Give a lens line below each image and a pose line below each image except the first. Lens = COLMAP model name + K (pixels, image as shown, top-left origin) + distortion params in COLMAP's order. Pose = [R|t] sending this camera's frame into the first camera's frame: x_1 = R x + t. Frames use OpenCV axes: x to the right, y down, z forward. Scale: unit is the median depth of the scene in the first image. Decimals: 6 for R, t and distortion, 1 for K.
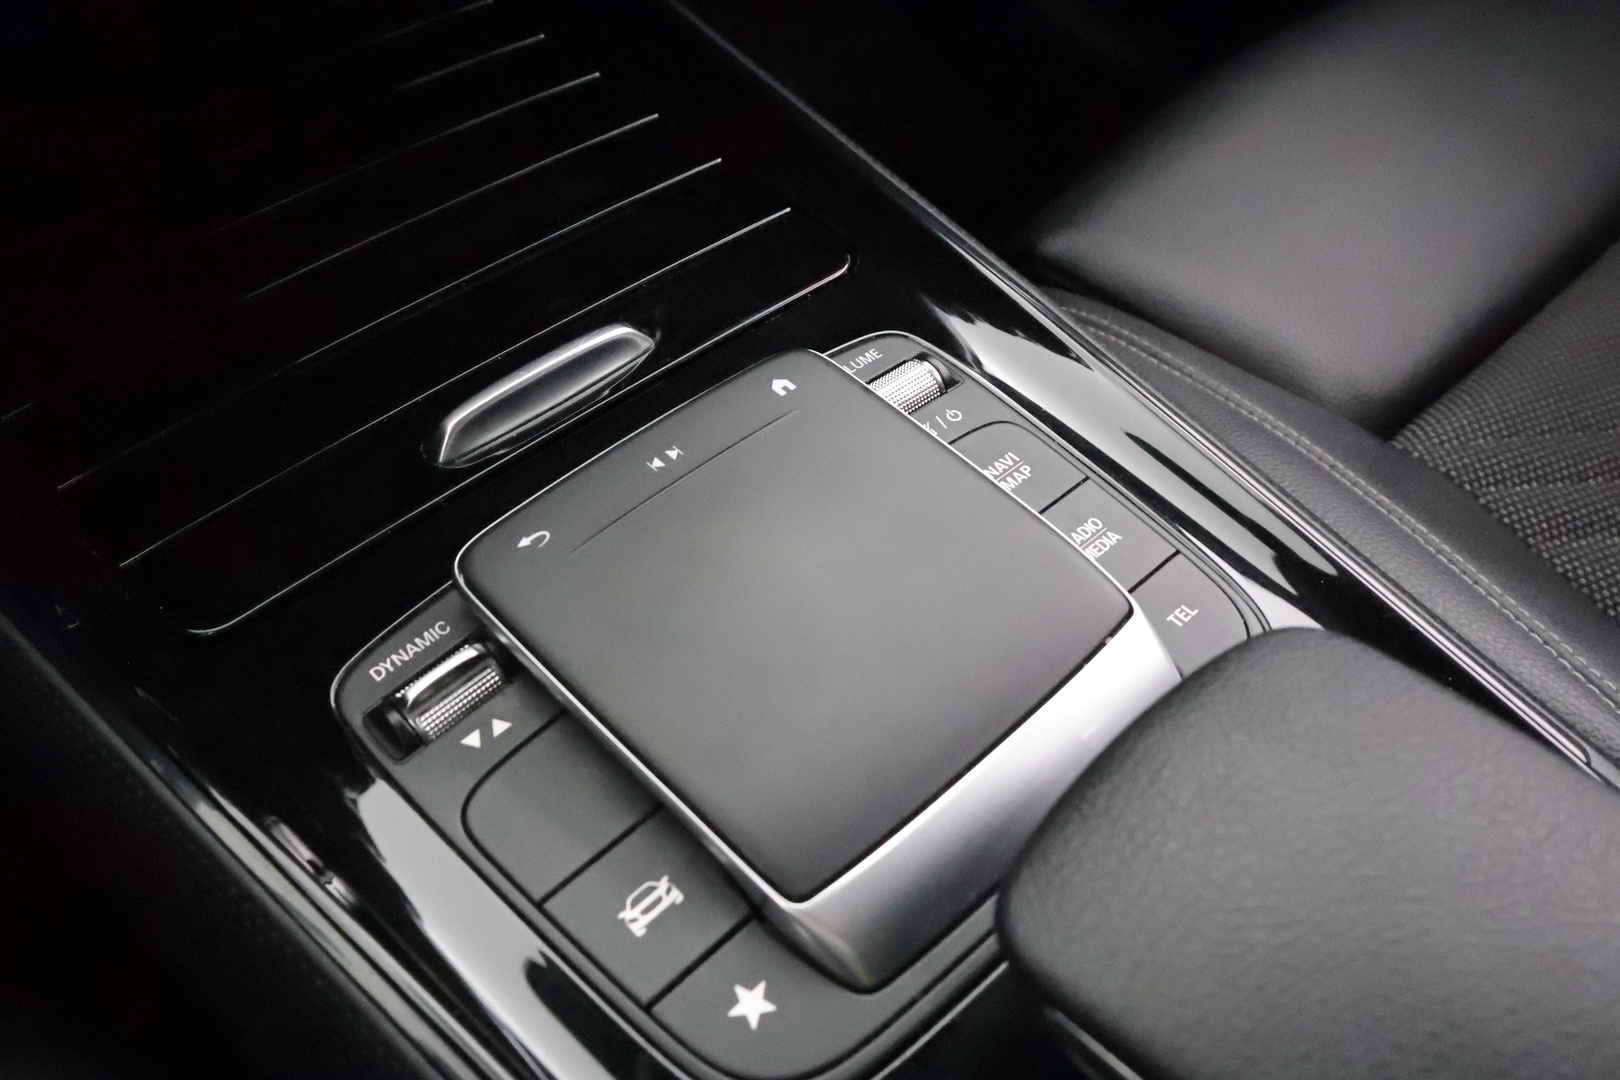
lens RADIAL K [[1359.8, 0, 814.5], [0, 1359.8, 538.8], [0, 0, 1]] dist [0.004177, 0.006083]
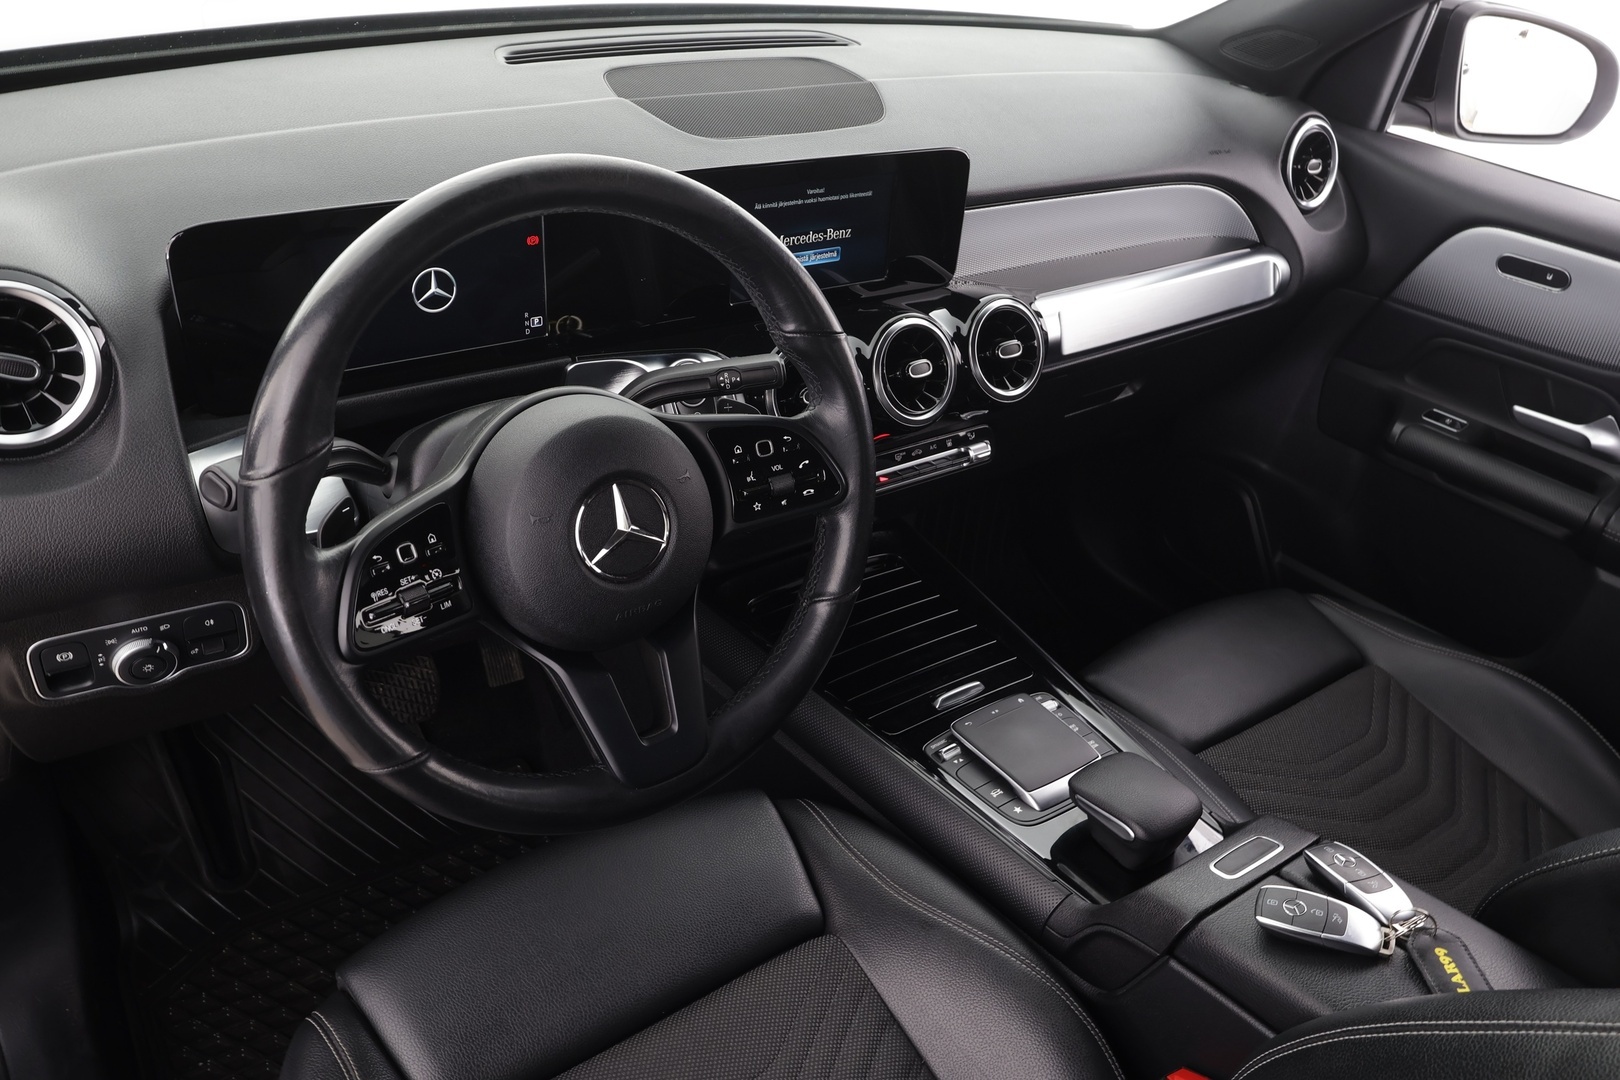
lens RADIAL K [[1359.8, 0, 809.3], [0, 1359.8, 541.5], [0, 0, 1]] dist [0.004177, 0.006083]
pose [[0.990906, 0.122149, -0.056427, -0.449997], [-0.133467, 0.945470, -0.297109, 0.690677], [0.017059, 0.301938, 0.953175, -2.868919]]
